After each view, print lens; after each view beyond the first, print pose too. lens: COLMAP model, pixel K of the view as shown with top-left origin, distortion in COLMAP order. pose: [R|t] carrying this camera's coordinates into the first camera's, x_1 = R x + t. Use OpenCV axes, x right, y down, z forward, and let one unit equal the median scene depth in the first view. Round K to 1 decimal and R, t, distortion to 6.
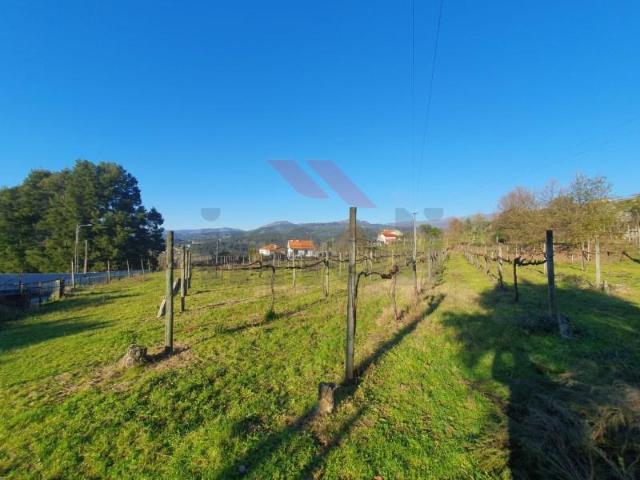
lens RADIAL K [[243.3, 0, 320.0], [0, 243.3, 240.0], [0, 0, 1]] dist [-0.001609, -0.000369]
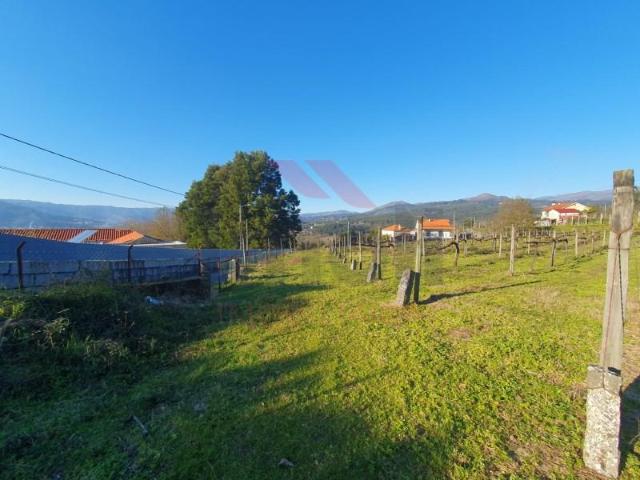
lens RADIAL K [[243.3, 0, 320.0], [0, 243.3, 240.0], [0, 0, 1]] dist [-0.001609, -0.000369]
pose [[0.899001, 0.017307, -0.437604, -0.117198], [0.015320, 0.997364, 0.070919, 0.011732], [0.437678, -0.070460, 0.896367, 0.100757]]
